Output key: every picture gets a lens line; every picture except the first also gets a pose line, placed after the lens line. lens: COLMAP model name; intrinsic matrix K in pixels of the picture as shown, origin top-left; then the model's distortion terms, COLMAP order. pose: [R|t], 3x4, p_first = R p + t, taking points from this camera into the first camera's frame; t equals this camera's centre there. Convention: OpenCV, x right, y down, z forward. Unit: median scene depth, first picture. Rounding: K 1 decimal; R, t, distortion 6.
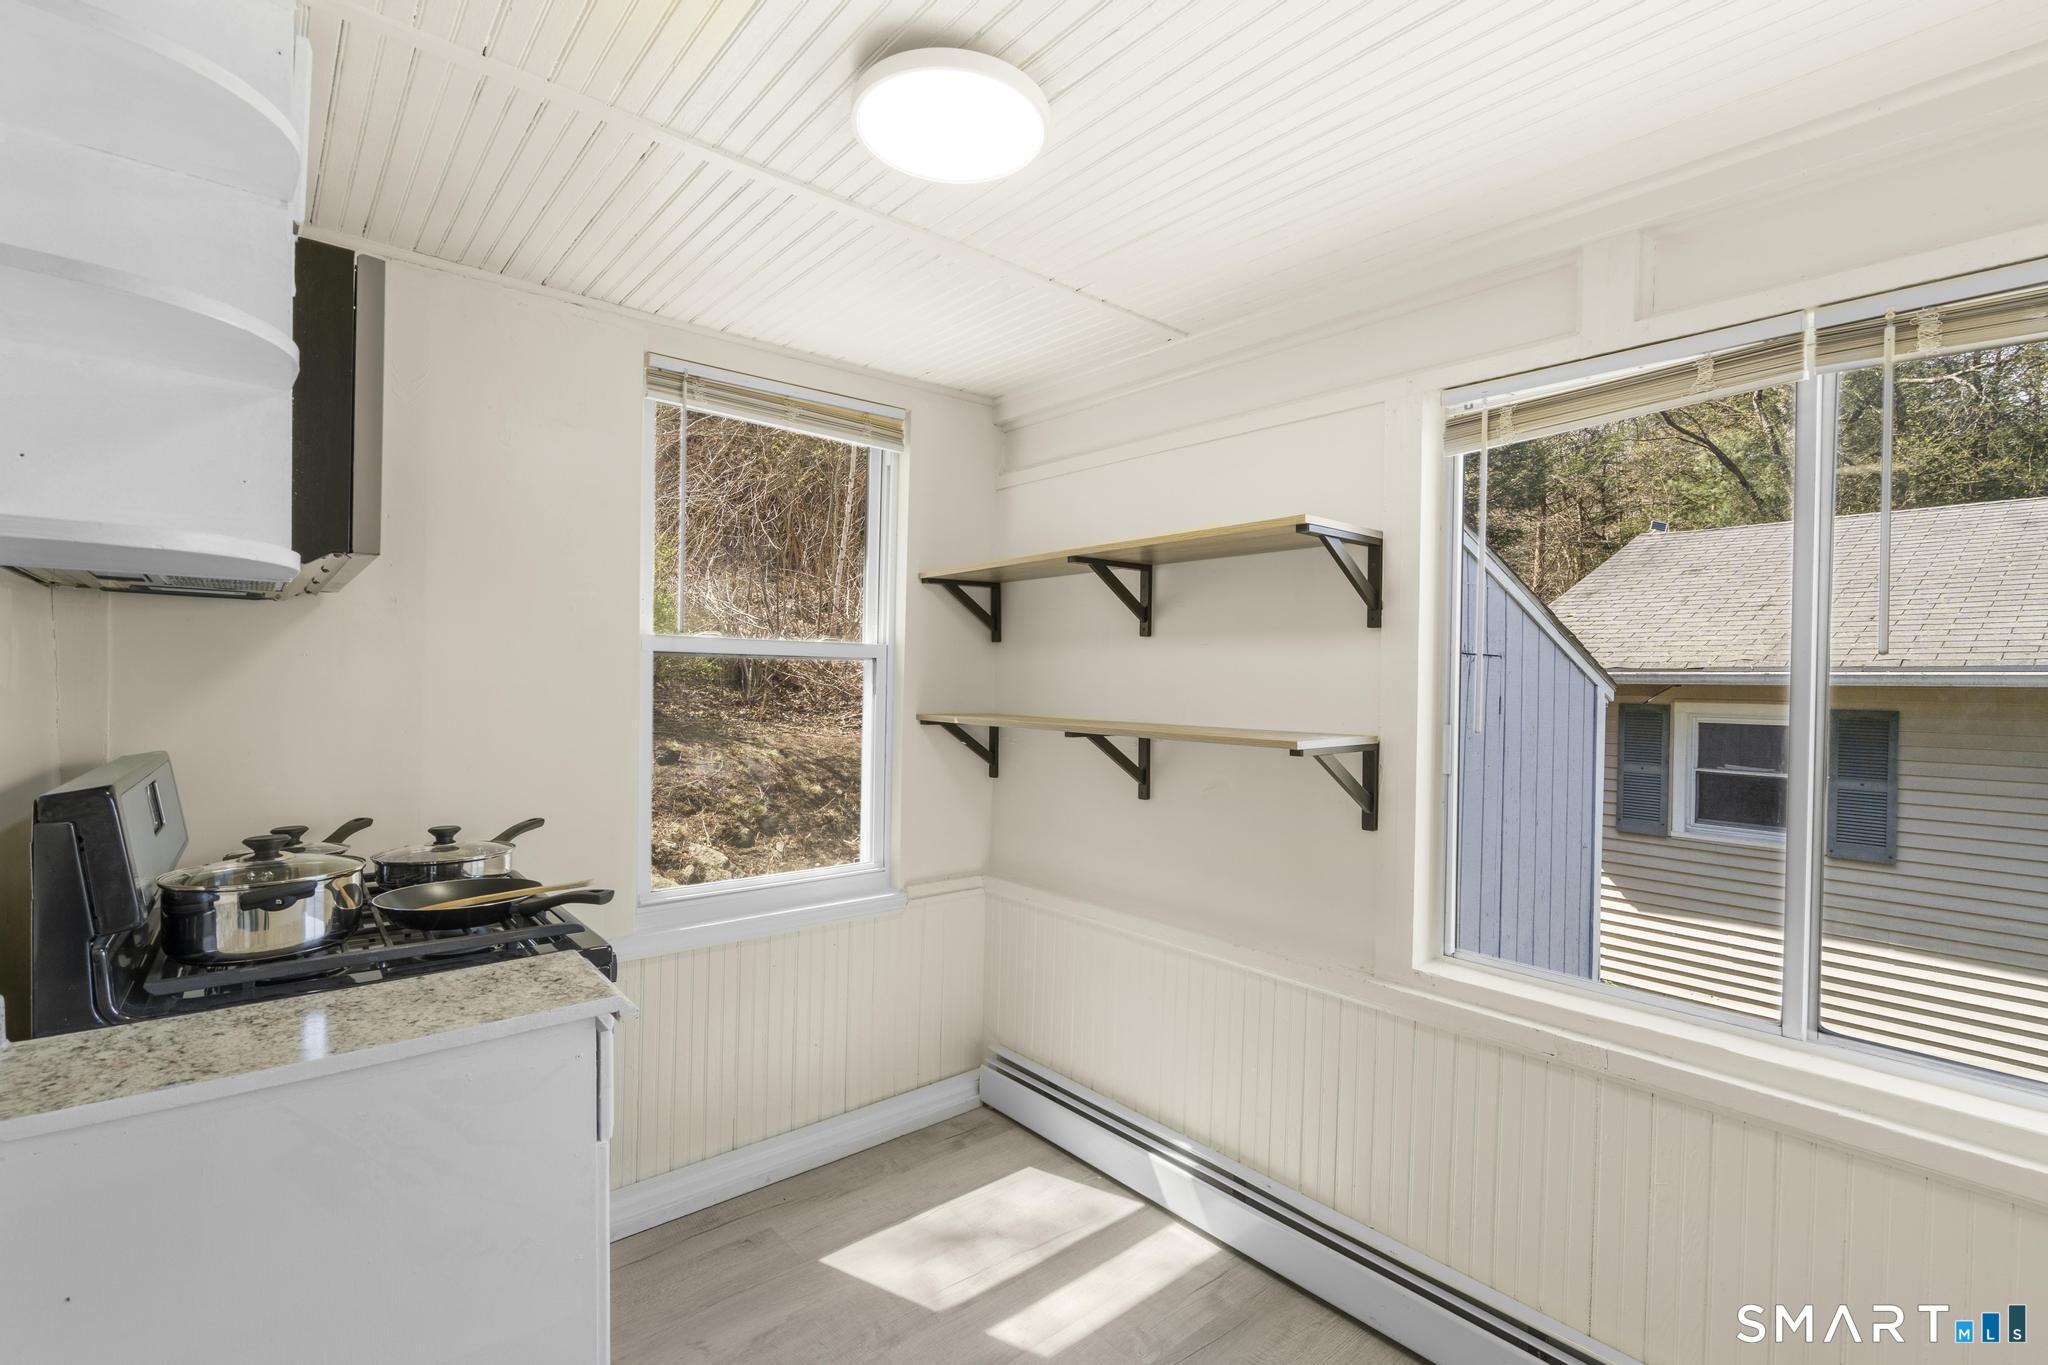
lens RADIAL K [[919.7, 0, 1021.7], [0, 919.7, 688.3], [0, 0, 1]] dist [-0.007241, 0.004034]
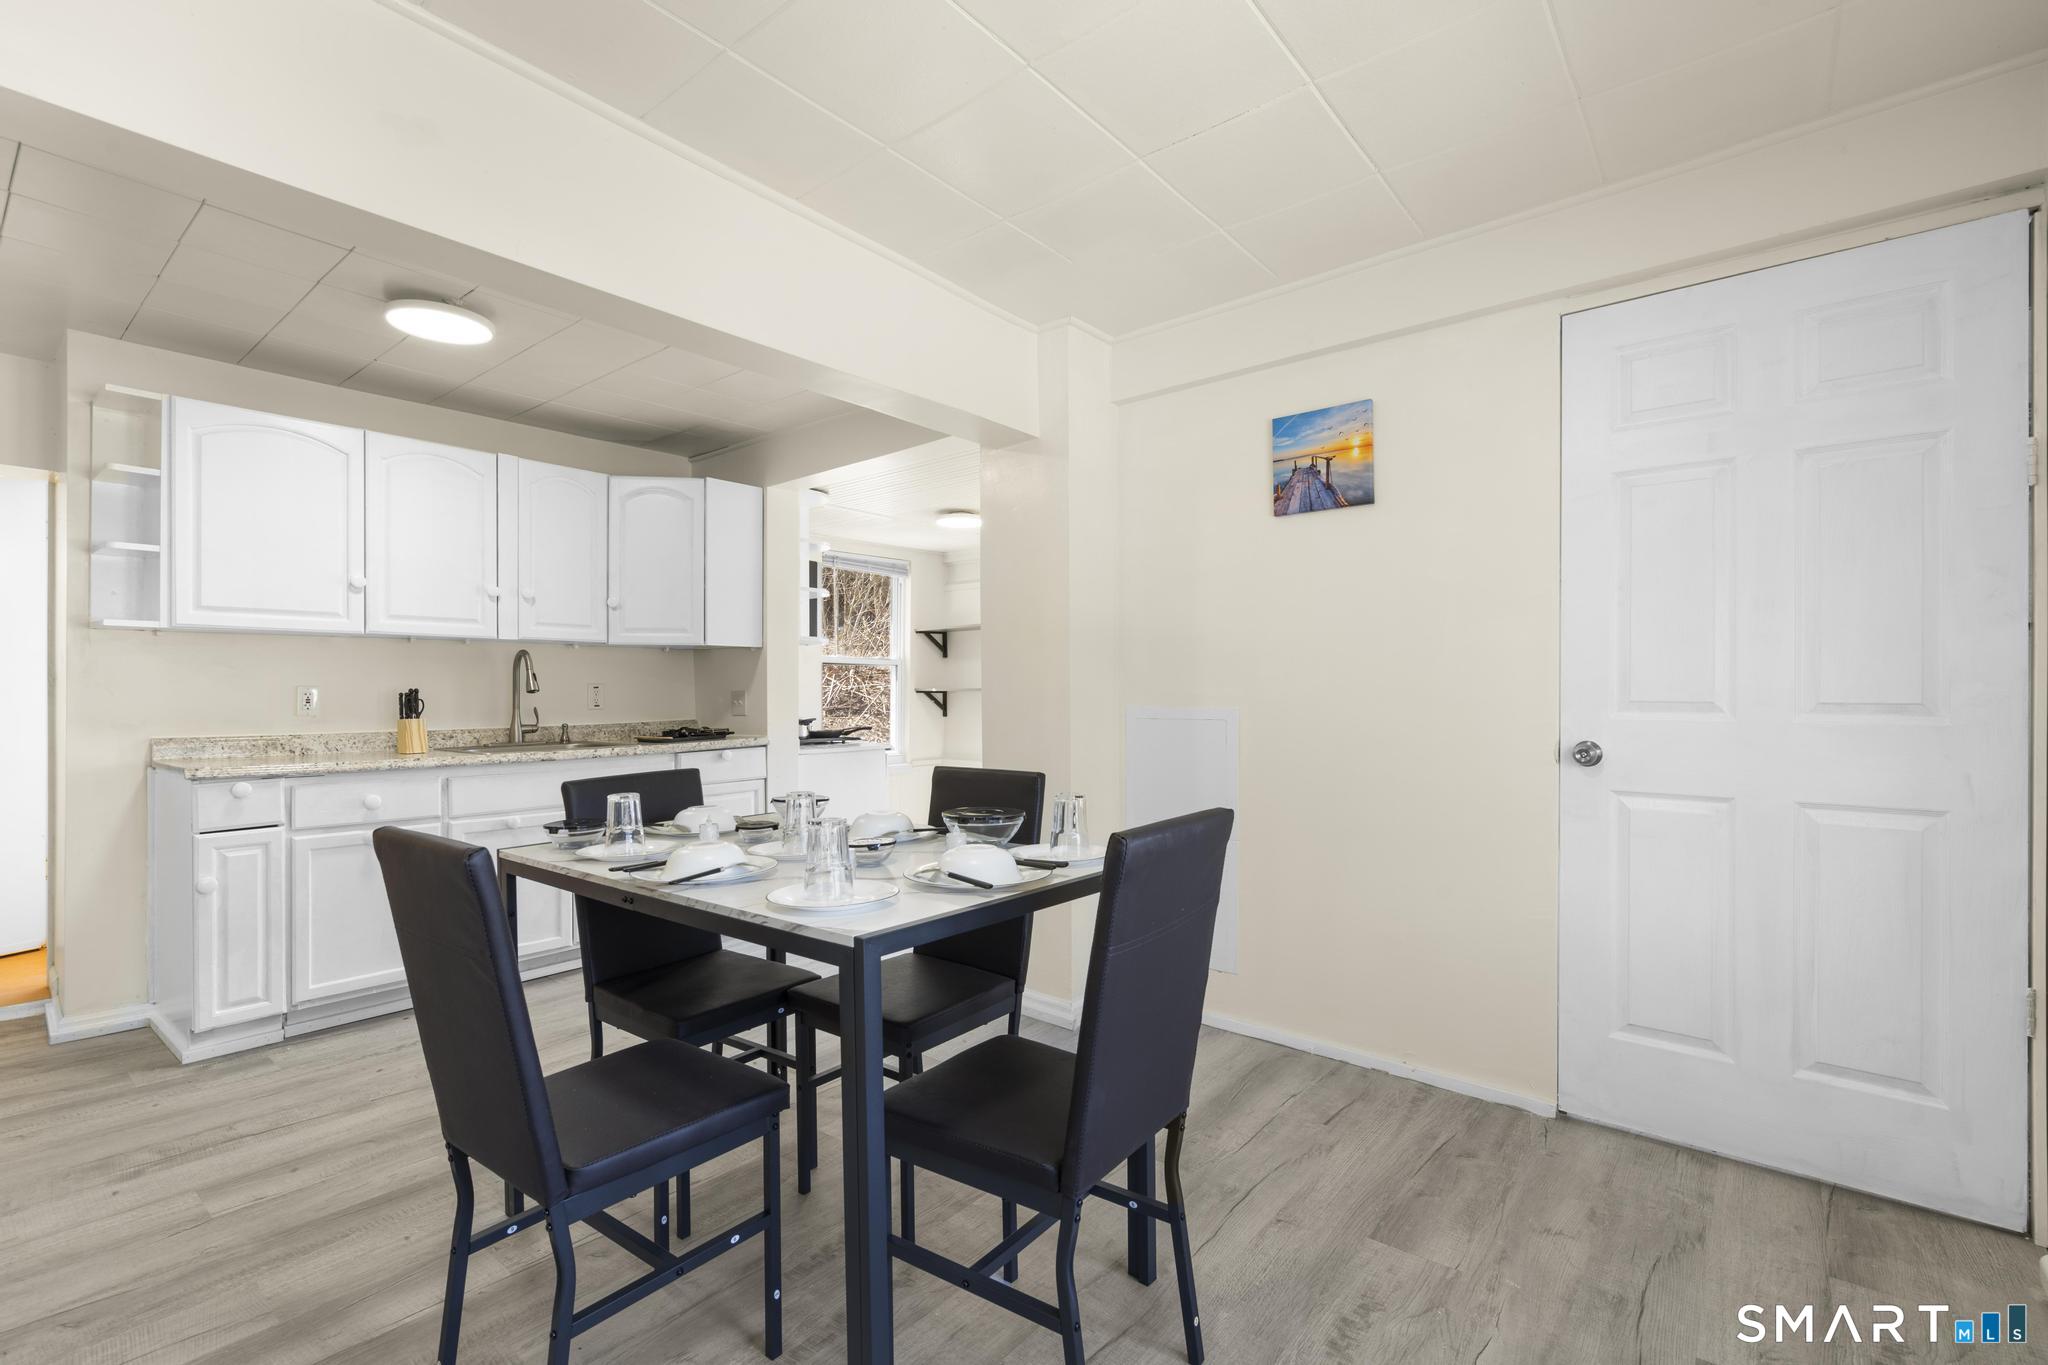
lens RADIAL K [[924.4, 0, 1026.6], [0, 924.4, 688.6], [0, 0, 1]] dist [0.000773, 0.000393]
pose [[0.984650, -0.016120, 0.173792, -0.244797], [0.018534, 0.999753, -0.012276, 0.063281], [-0.173551, 0.015309, 0.984706, -1.396598]]
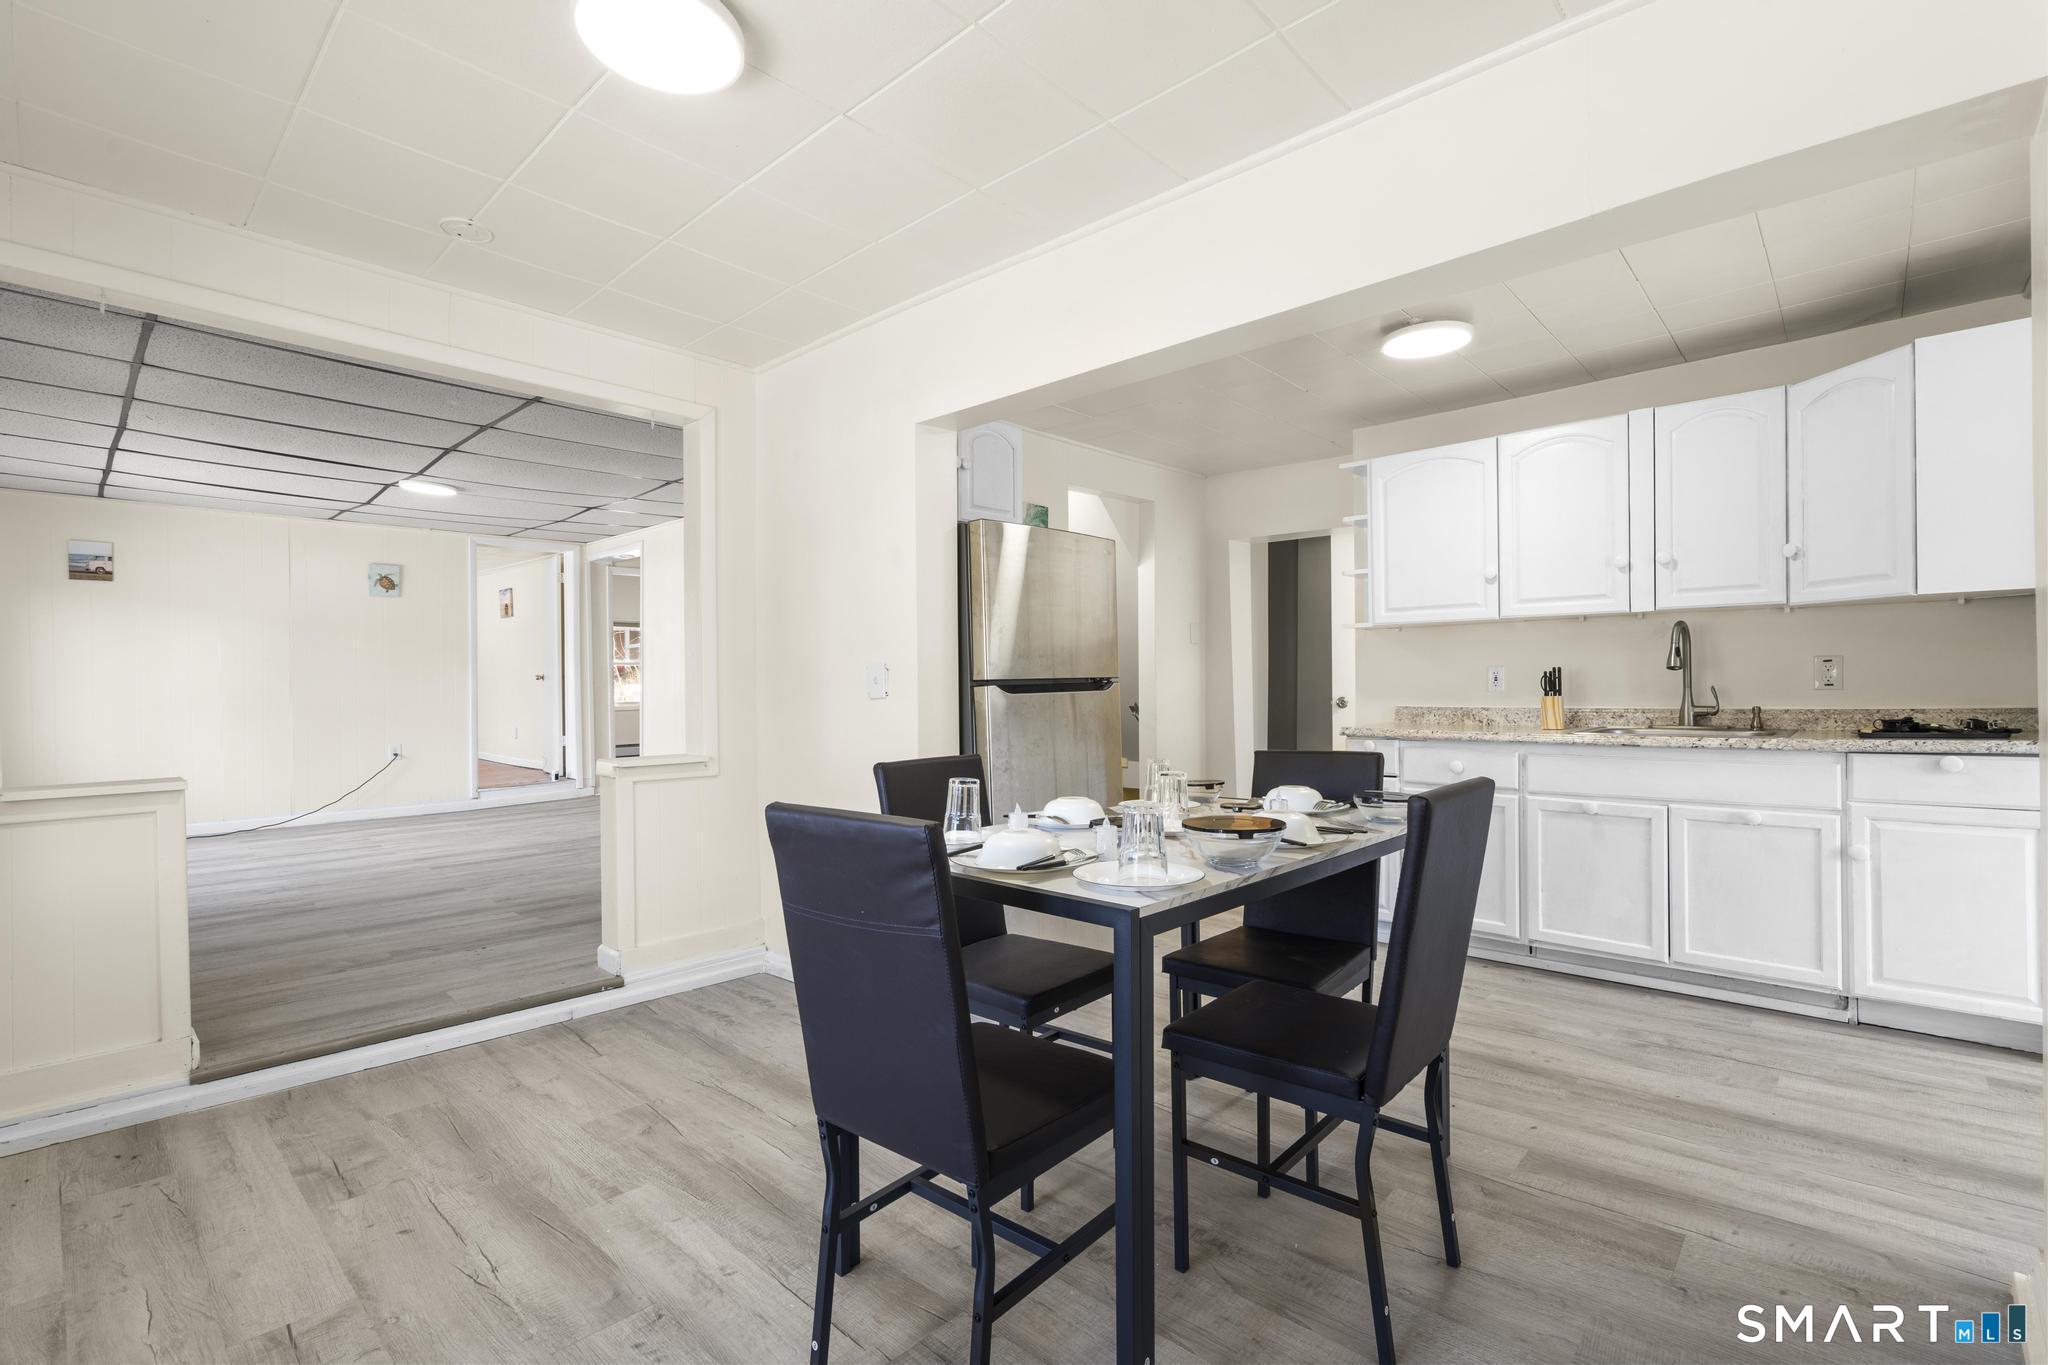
lens RADIAL K [[919.7, 0, 1021.7], [0, 919.7, 688.3], [0, 0, 1]] dist [-0.007241, 0.004034]
pose [[0.108344, -0.007180, -0.994088, 0.379078], [0.000484, 0.999974, -0.007170, 0.071488], [0.994113, 0.000296, 0.108344, -0.887362]]
